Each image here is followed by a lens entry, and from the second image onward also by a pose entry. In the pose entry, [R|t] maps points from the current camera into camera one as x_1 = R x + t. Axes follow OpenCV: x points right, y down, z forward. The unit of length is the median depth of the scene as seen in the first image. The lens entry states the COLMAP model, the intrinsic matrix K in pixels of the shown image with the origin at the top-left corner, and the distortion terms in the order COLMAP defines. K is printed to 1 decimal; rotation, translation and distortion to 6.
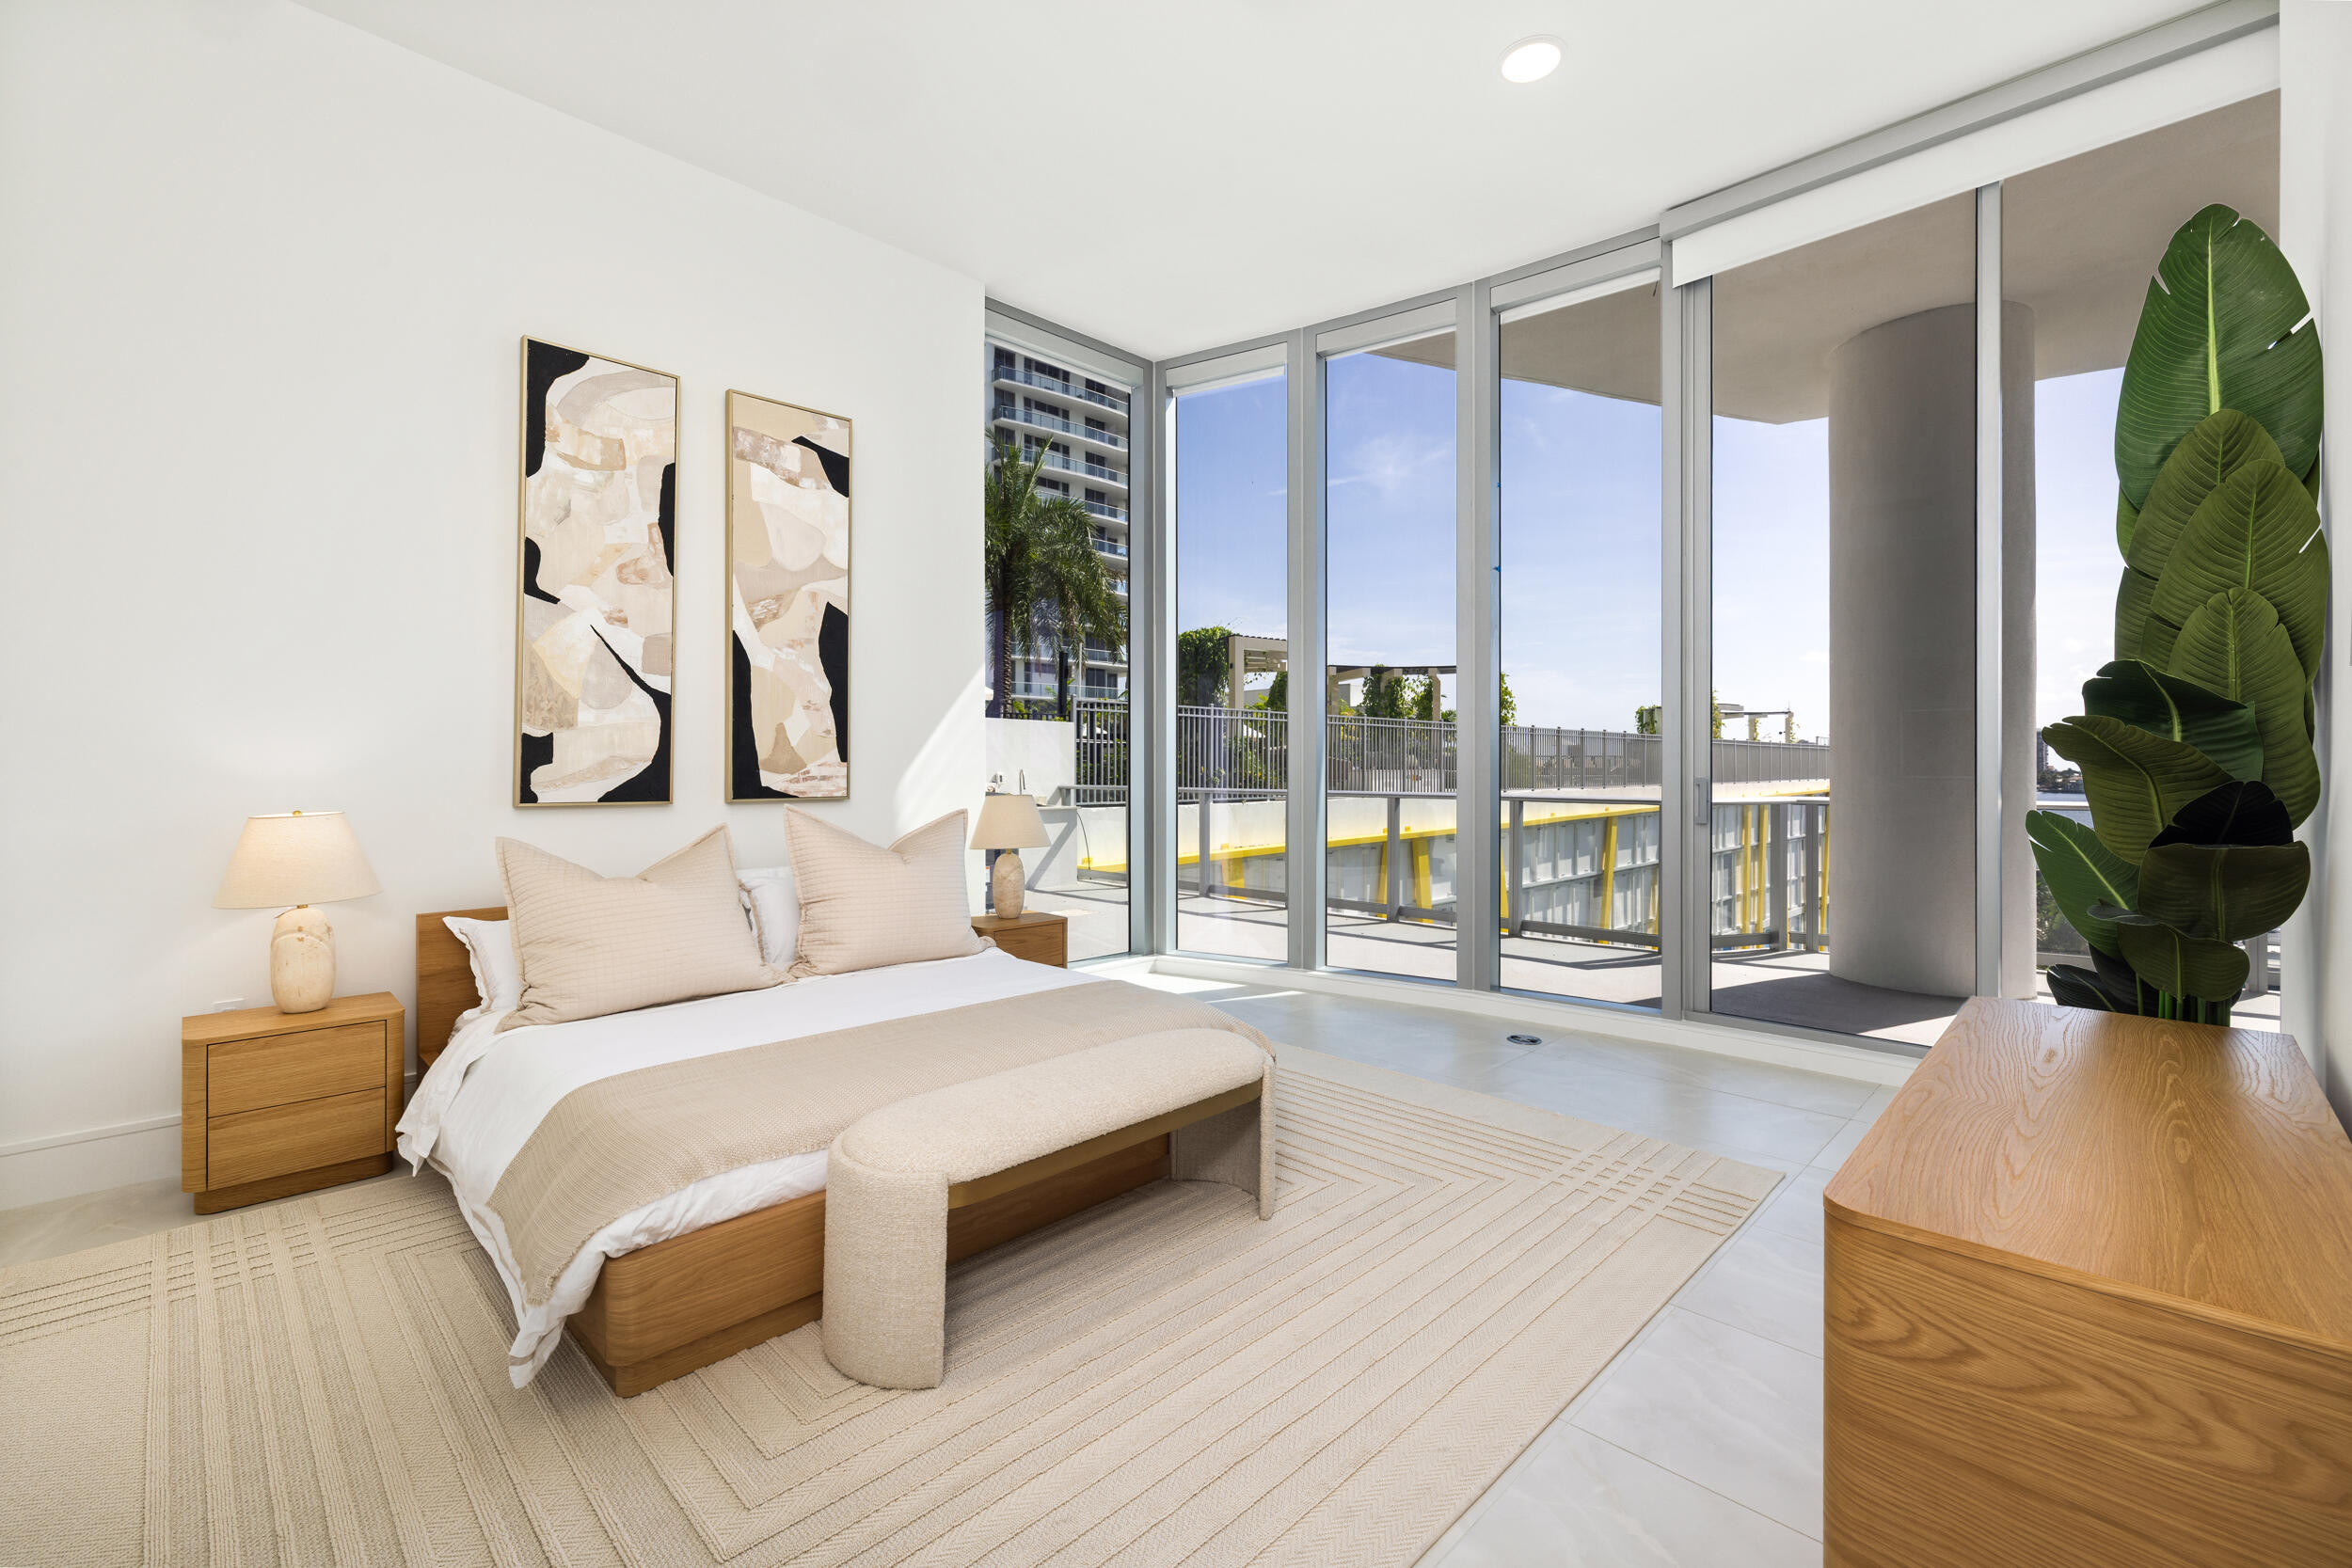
lens RADIAL K [[1005.1, 0, 1149.1], [0, 1005.1, 757.8], [0, 0, 1]] dist [0.000296, 0.000722]
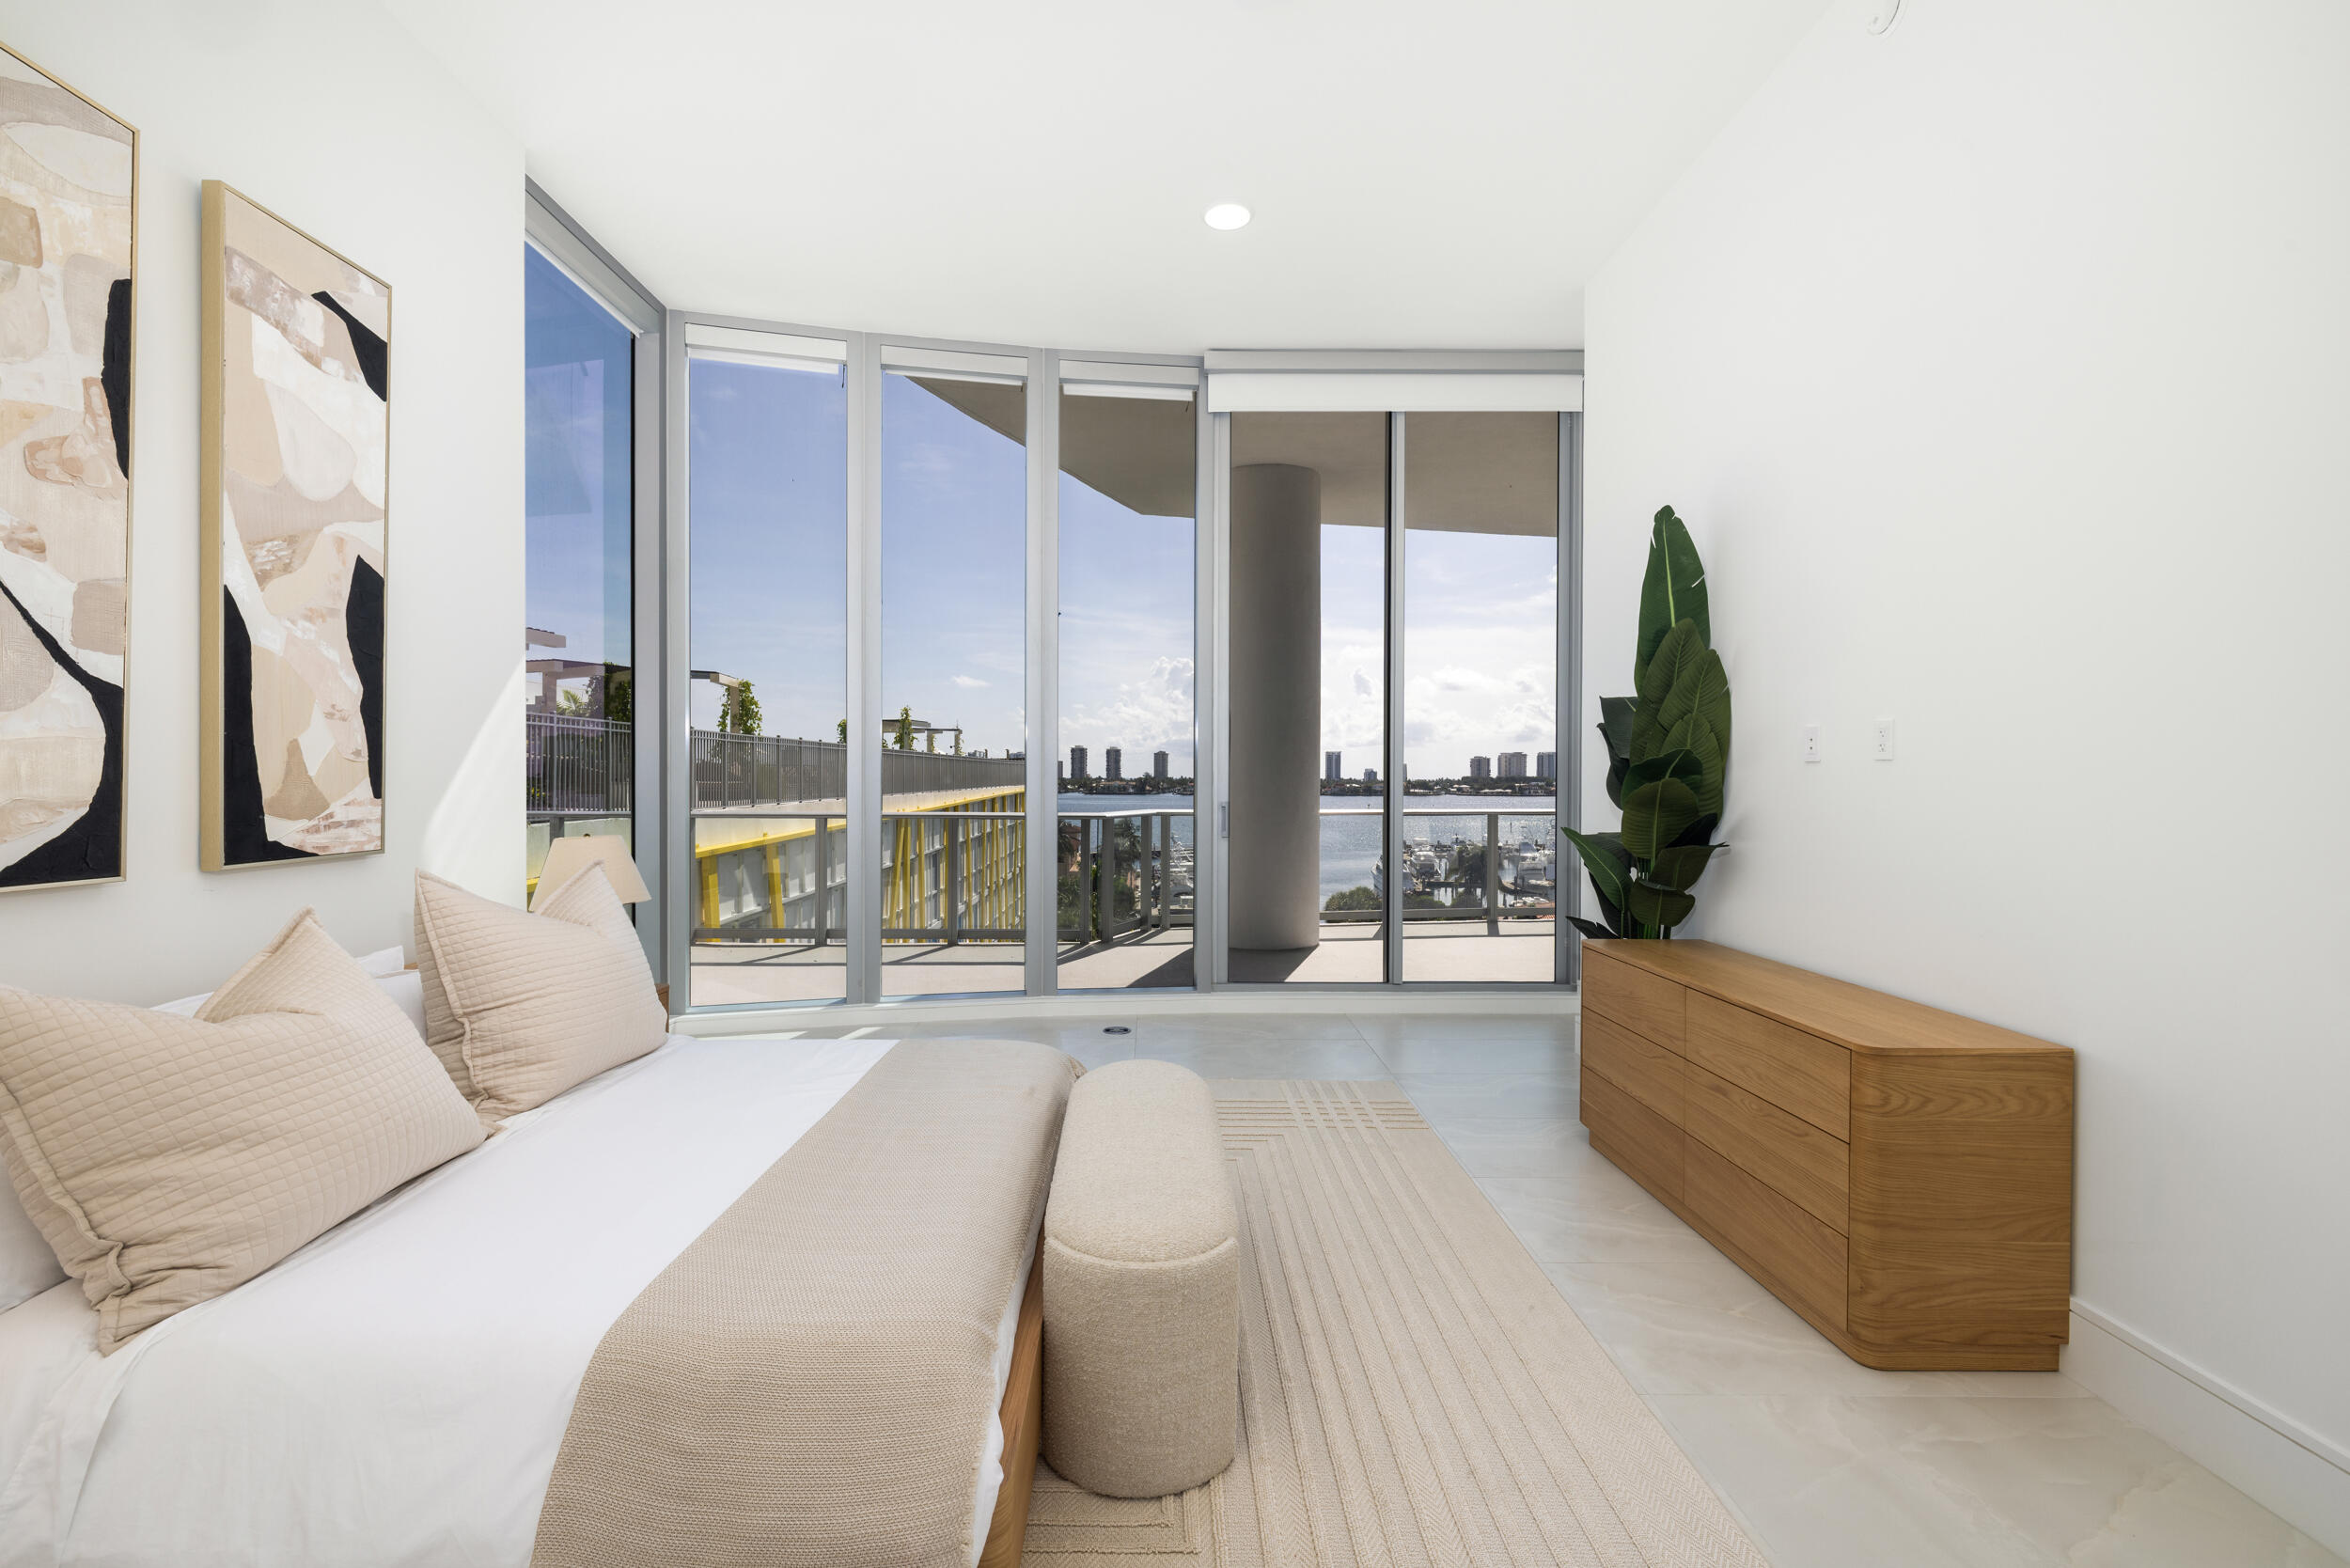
lens RADIAL K [[1004.4, 0, 1170.1], [0, 1004.4, 776.1], [0, 0, 1]] dist [0.000296, 0.000722]
pose [[0.694569, 0.002400, 0.719422, -0.434575], [-0.010307, 0.999925, 0.006616, -0.021160], [-0.719352, -0.012011, 0.694542, 0.165405]]
